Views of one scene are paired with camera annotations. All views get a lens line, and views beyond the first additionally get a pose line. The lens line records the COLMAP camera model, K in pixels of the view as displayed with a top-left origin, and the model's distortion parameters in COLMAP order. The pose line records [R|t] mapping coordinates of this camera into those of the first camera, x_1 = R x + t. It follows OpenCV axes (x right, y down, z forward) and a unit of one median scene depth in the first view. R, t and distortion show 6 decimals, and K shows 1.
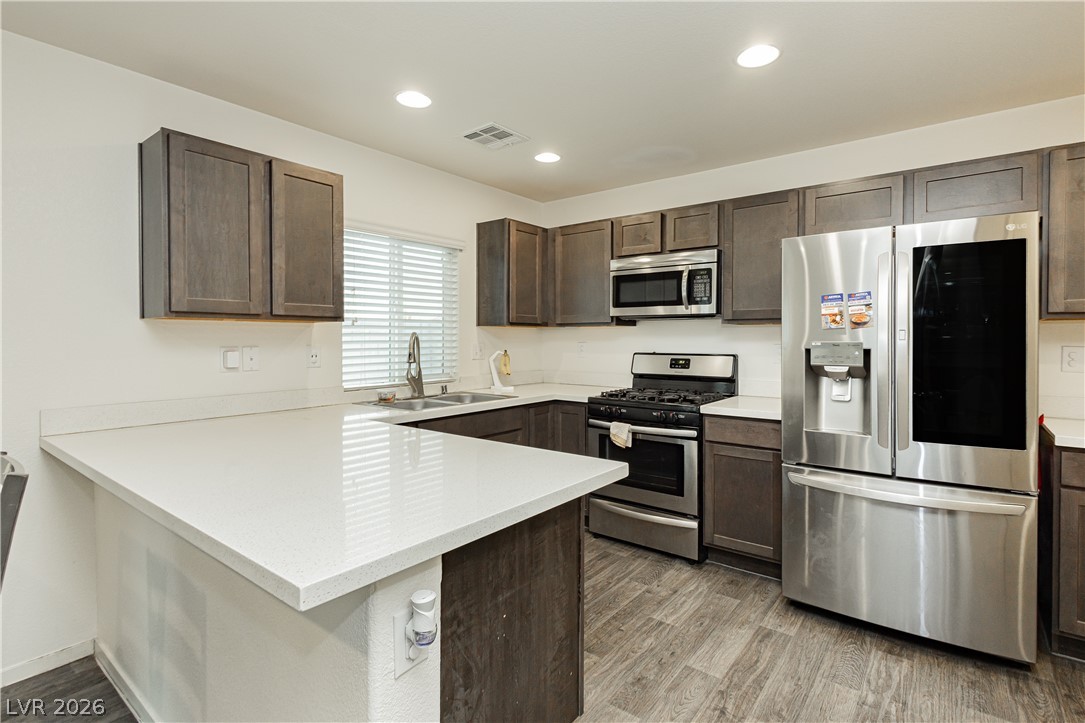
lens RADIAL K [[526.8, 0, 544.4], [0, 526.8, 352.7], [0, 0, 1]] dist [0.003166, 0.000150]
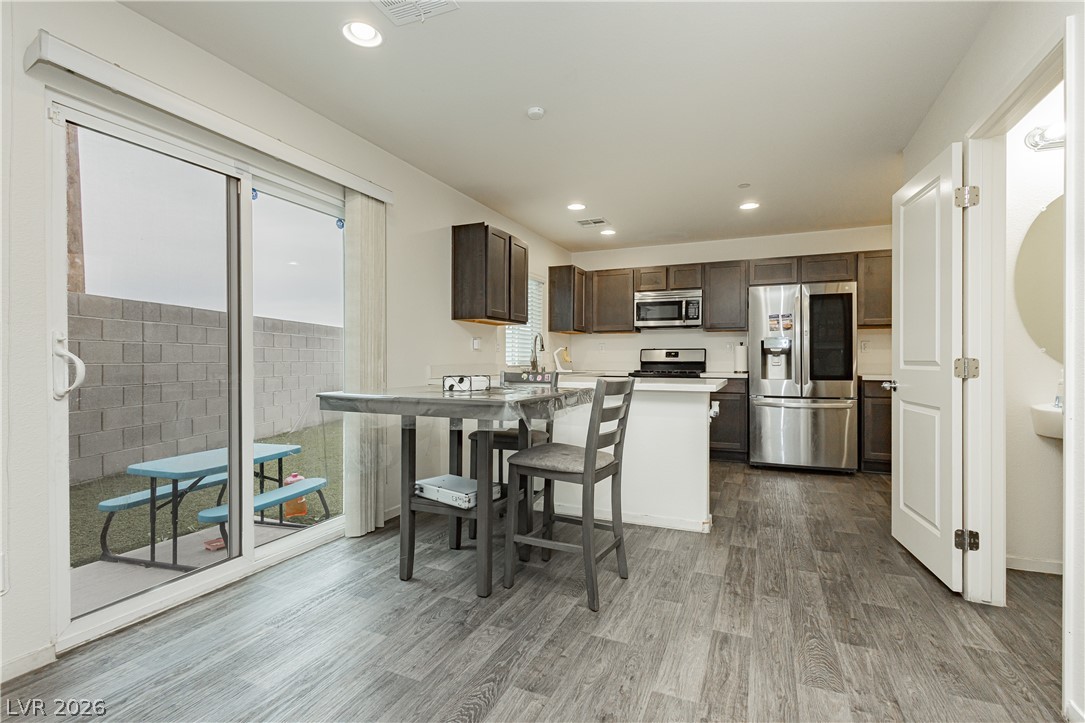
lens RADIAL K [[518.9, 0, 517.1], [0, 518.9, 369.9], [0, 0, 1]] dist [0.000491, -0.000805]
pose [[0.975976, -0.000535, 0.217877, -0.666709], [0.001661, 0.999986, -0.004983, 0.086497], [-0.217871, 0.005225, 0.975964, -0.592560]]
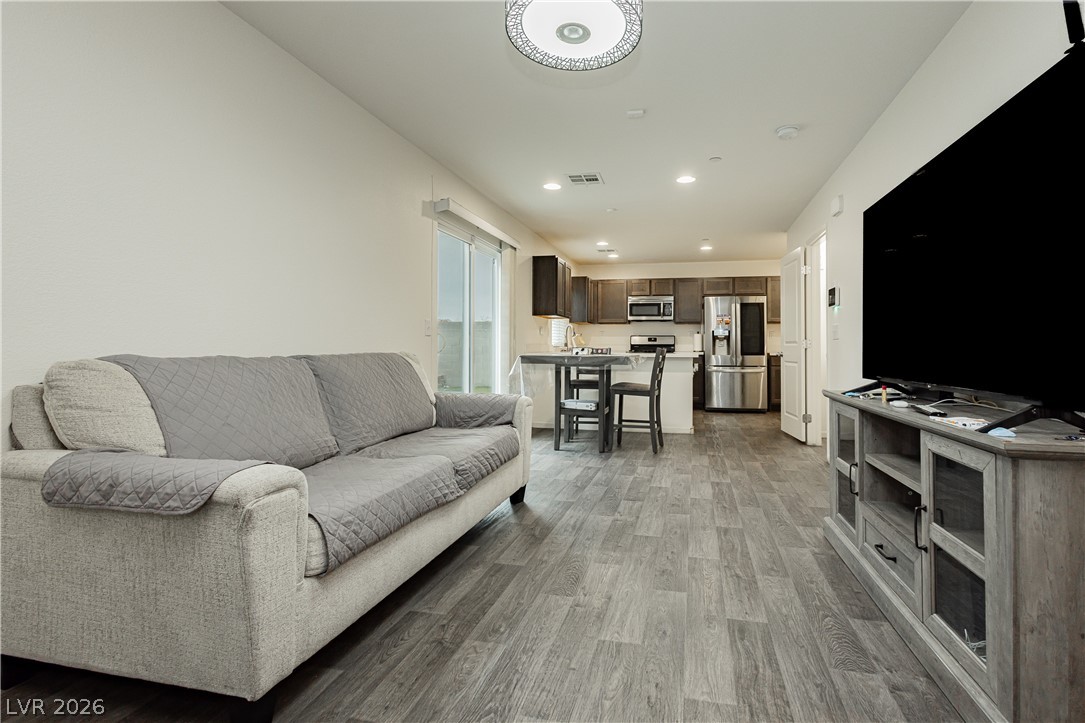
lens RADIAL K [[572.5, 0, 543.4], [0, 572.5, 354.2], [0, 0, 1]] dist [-0.001496, 0.000063]
pose [[0.915045, 0.002012, 0.403346, -1.437490], [0.004439, 0.999877, -0.015059, 0.141046], [-0.403327, 0.015570, 0.914923, -1.390399]]
